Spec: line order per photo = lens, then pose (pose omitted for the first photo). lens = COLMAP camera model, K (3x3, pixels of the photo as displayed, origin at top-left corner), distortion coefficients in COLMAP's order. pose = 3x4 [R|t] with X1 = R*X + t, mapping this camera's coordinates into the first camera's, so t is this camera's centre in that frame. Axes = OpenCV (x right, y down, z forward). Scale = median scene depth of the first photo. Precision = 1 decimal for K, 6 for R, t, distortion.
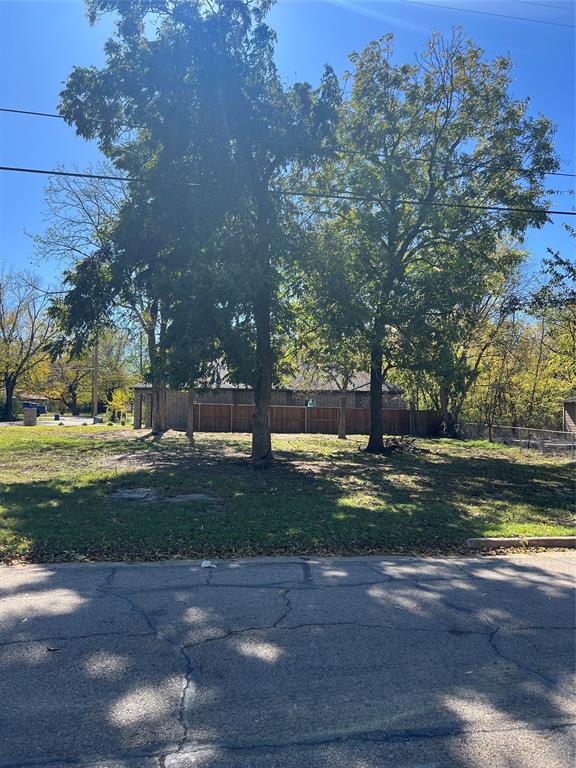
lens RADIAL K [[582.5, 0, 285.8], [0, 582.5, 384.1], [0, 0, 1]] dist [0.030292, -0.045932]
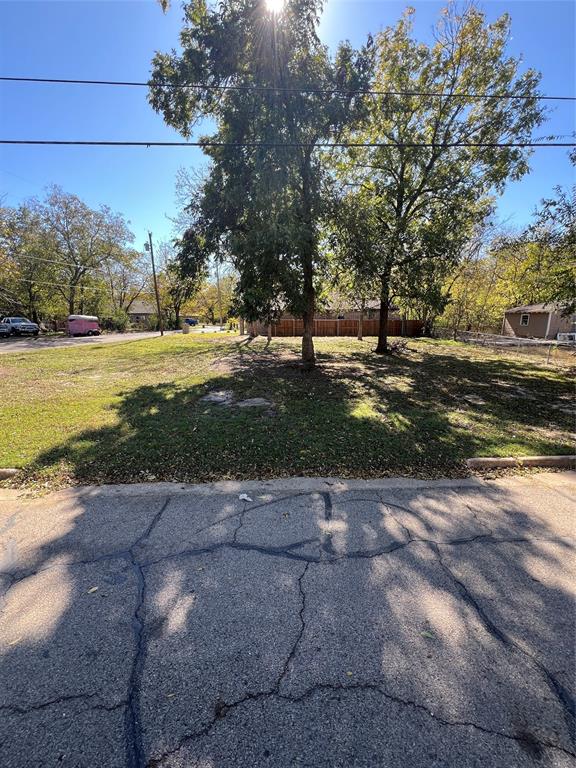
lens RADIAL K [[311.0, 0, 280.4], [0, 311.0, 398.5], [0, 0, 1]] dist [0.005928, 0.001729]
pose [[0.989541, 0.008503, -0.143999, 0.006559], [0.033637, 0.957141, 0.287663, -0.014416], [0.140273, -0.289498, 0.946845, 0.107956]]
